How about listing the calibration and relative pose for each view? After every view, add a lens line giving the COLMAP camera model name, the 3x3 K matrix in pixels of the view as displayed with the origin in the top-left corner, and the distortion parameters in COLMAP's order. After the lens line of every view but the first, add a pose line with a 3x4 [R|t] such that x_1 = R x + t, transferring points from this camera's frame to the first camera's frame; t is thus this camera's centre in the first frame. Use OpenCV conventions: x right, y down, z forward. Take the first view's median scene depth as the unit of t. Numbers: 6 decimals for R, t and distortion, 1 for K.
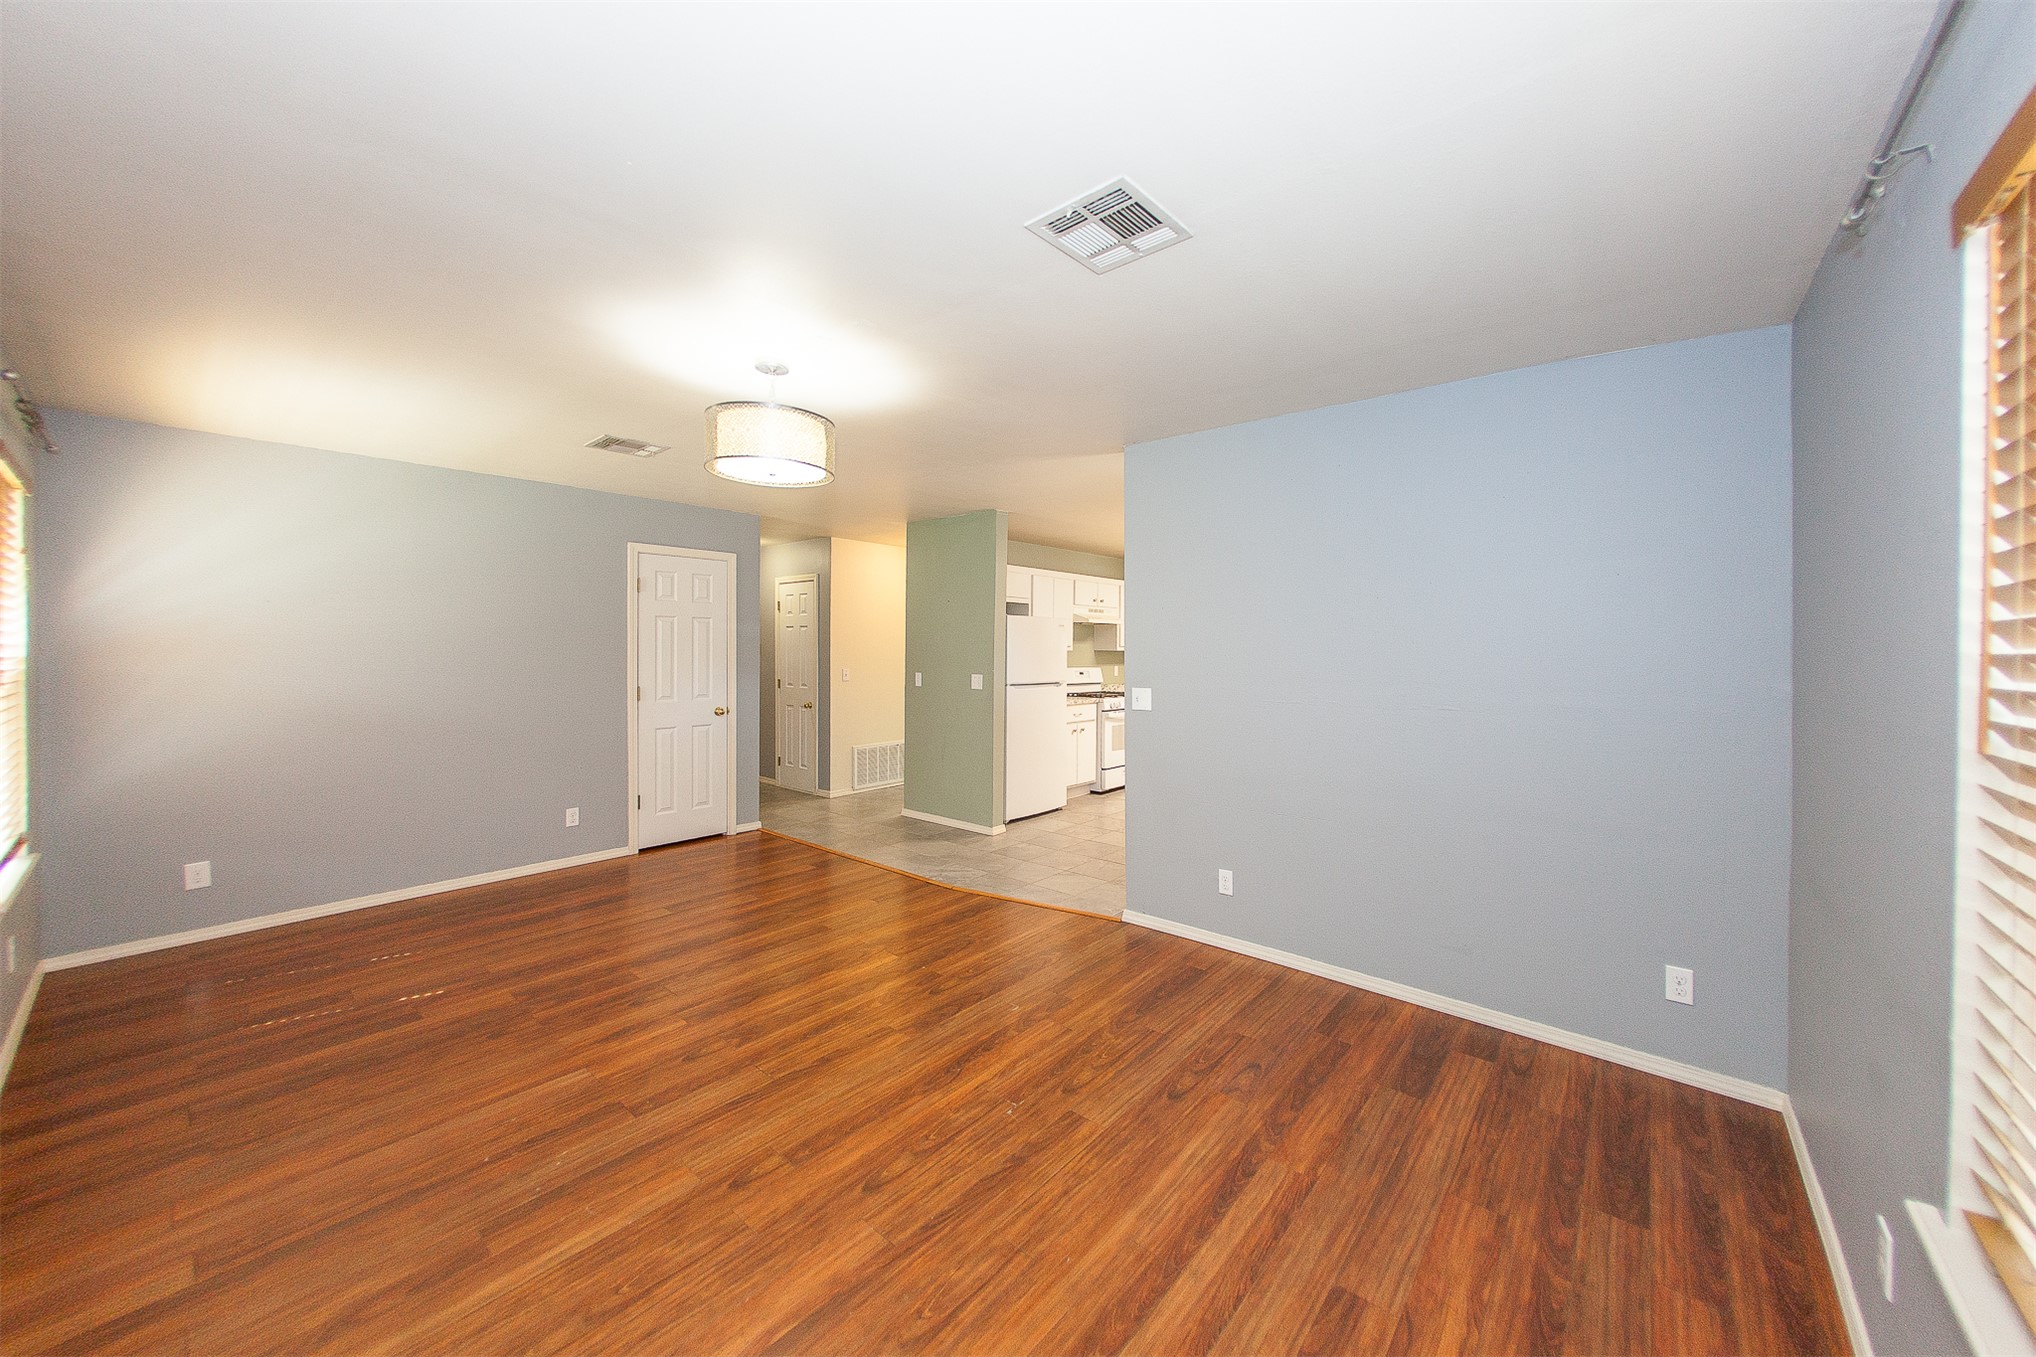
lens RADIAL K [[719.8, 0, 1003.6], [0, 719.8, 652.4], [0, 0, 1]] dist [-0.001013, -0.000104]
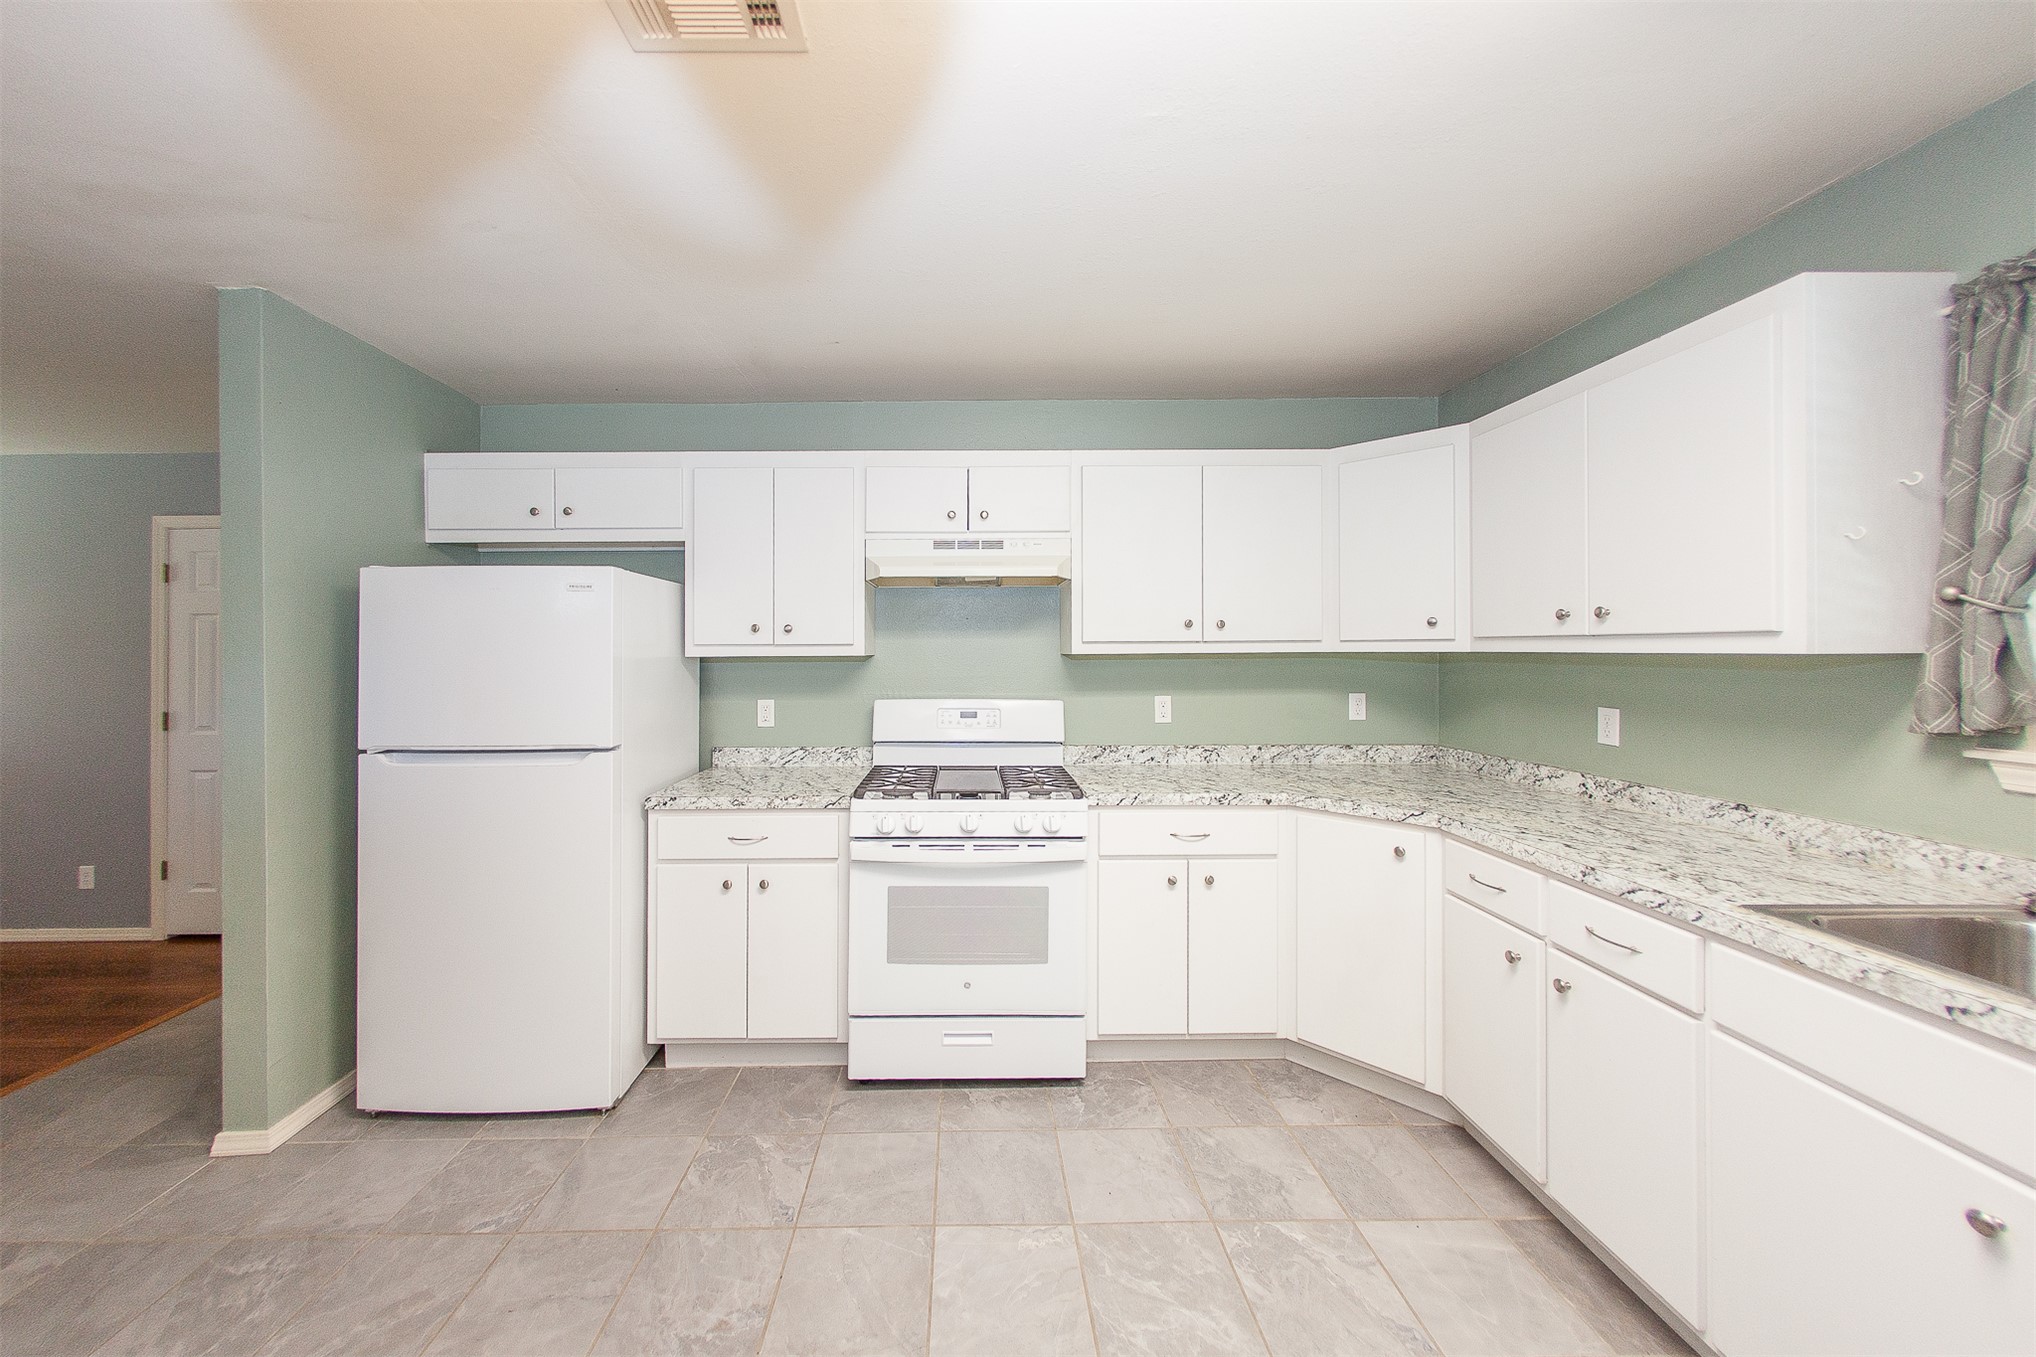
lens RADIAL K [[705.3, 0, 958.8], [0, 705.3, 648.3], [0, 0, 1]] dist [0.001373, 0.000053]
pose [[0.671530, -0.012207, -0.740877, 0.969291], [0.007811, 0.999925, -0.009395, -0.005905], [0.740936, 0.000522, 0.671575, 1.912220]]
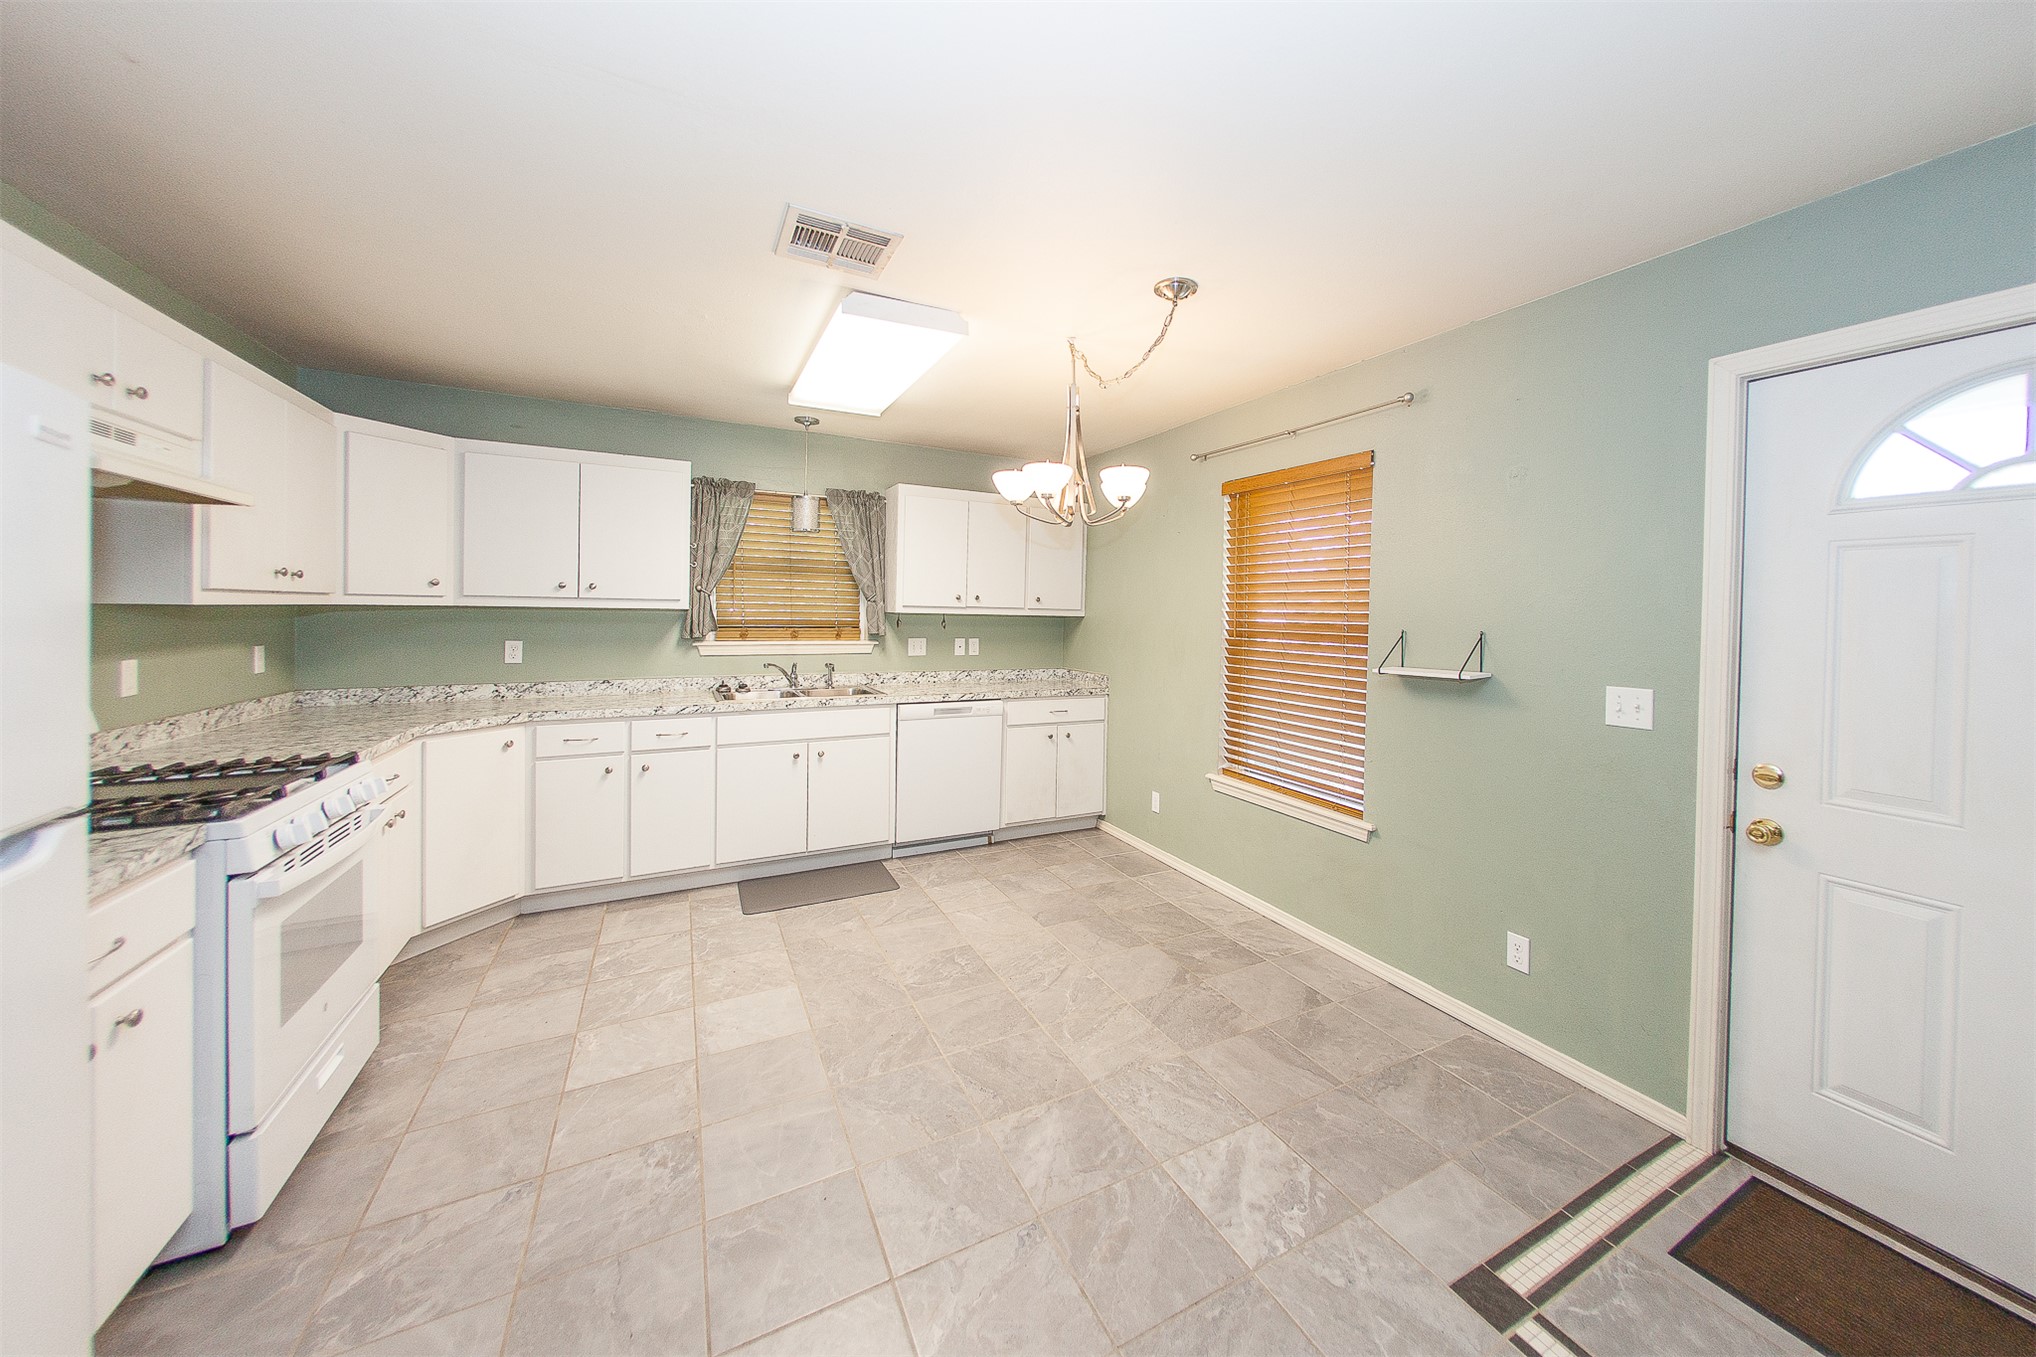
lens RADIAL K [[739.5, 0, 1098.1], [0, 739.5, 617.1], [0, 0, 1]] dist [-0.000011, 0.000035]
pose [[0.301883, -0.007988, 0.953311, 0.002839], [-0.010122, 0.999882, 0.011583, -0.010480], [-0.953291, -0.013146, 0.301767, 1.585579]]
